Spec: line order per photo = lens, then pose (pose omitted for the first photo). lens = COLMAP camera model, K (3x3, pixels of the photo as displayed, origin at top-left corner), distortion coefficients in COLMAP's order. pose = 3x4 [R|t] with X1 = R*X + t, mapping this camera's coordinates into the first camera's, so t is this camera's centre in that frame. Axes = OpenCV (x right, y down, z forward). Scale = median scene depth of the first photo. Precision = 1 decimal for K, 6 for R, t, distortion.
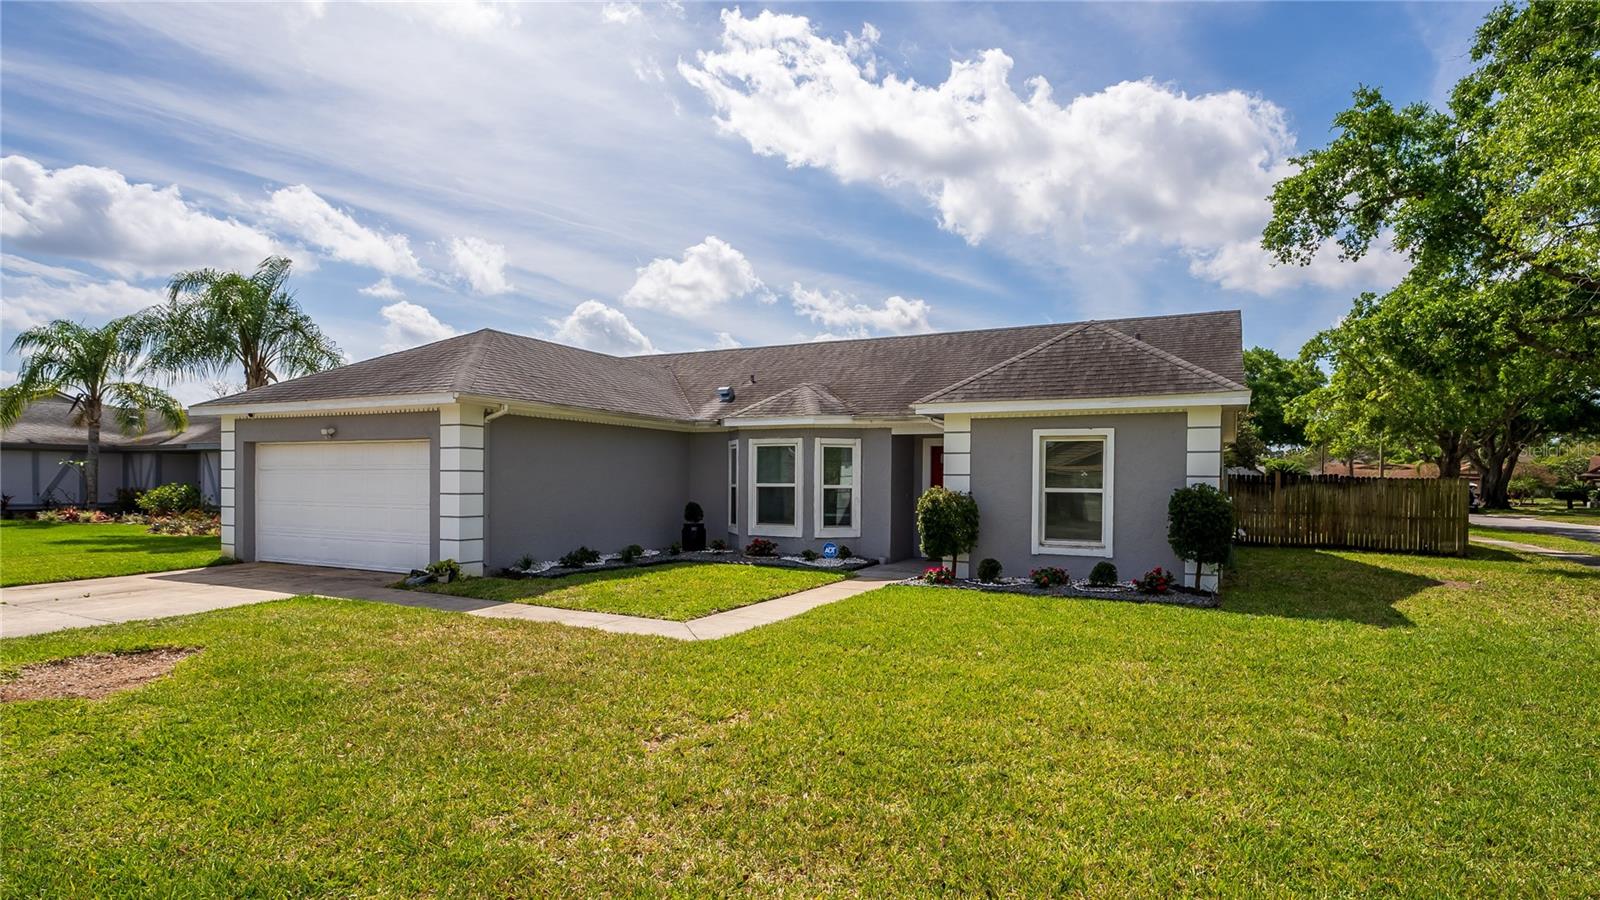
lens RADIAL K [[817.2, 0, 803.2], [0, 817.2, 481.6], [0, 0, 1]] dist [-0.031080, 0.065003]
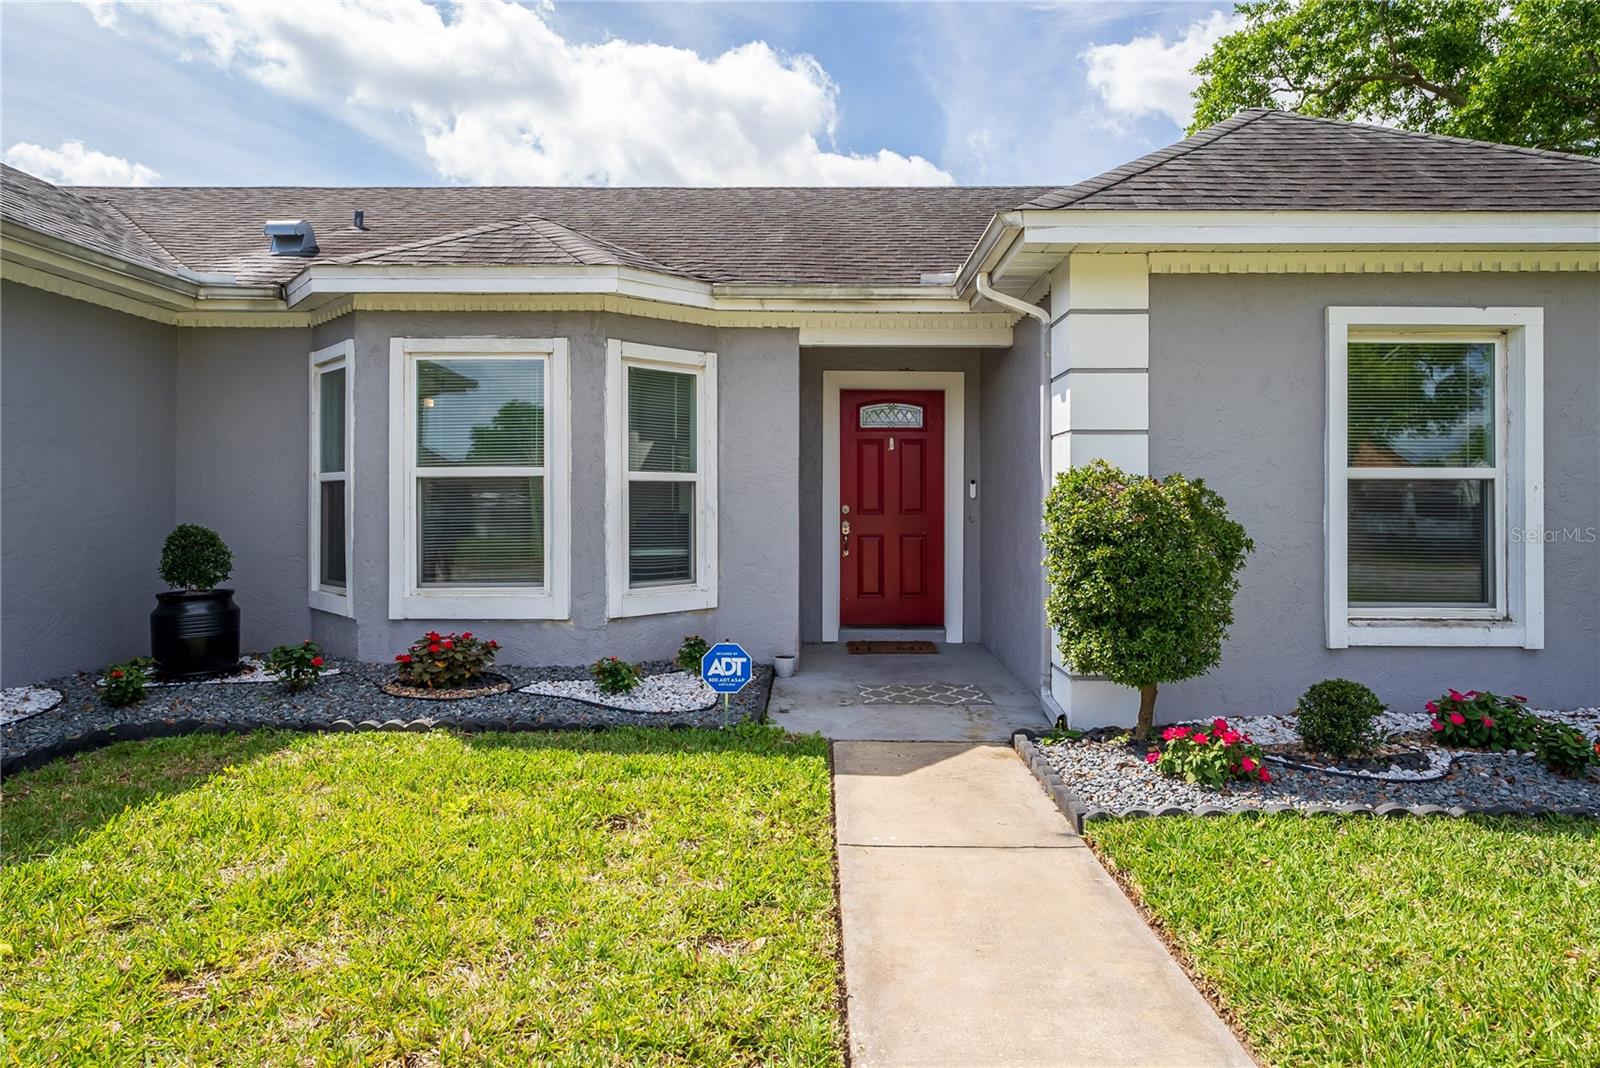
lens RADIAL K [[899.6, 0, 809.6], [0, 899.6, 493.0], [0, 0, 1]] dist [0.018122, 0.000330]
pose [[0.883111, -0.003739, 0.469149, -0.093144], [0.006683, 0.999967, -0.004609, 0.016485], [-0.469116, 0.007205, 0.883107, 0.608080]]
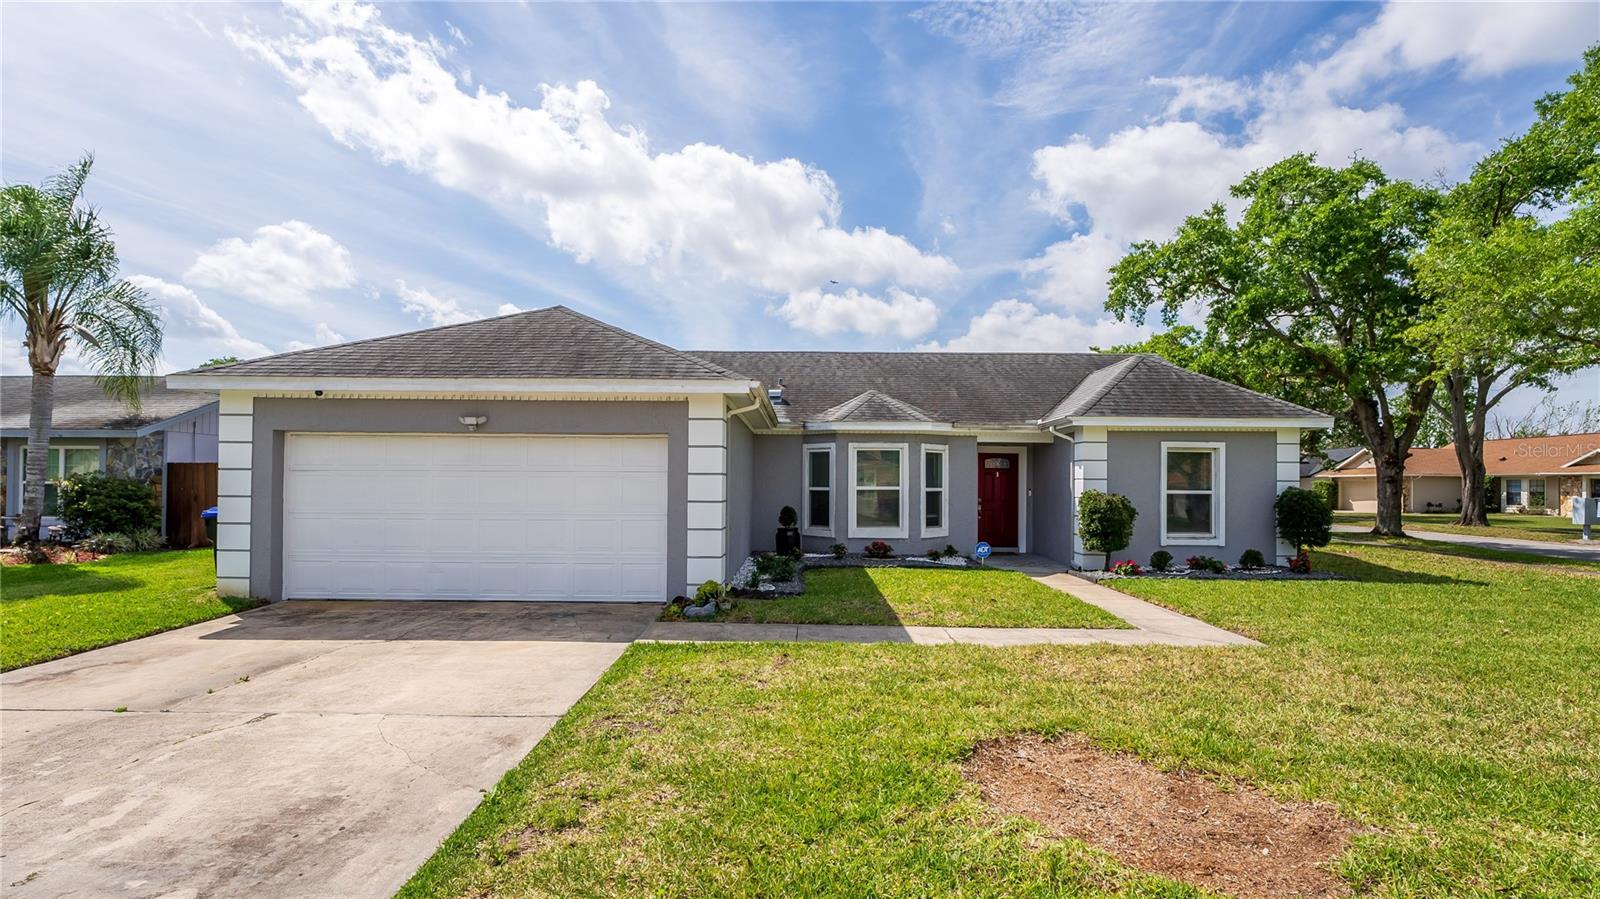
lens RADIAL K [[730.8, 0, 795.2], [0, 730.8, 471.0], [0, 0, 1]] dist [-0.013625, -0.000027]
pose [[0.887968, 0.006034, 0.459865, -0.563295], [0.000140, 0.999910, -0.013391, -0.005108], [-0.459905, 0.011955, 0.887888, 0.237345]]
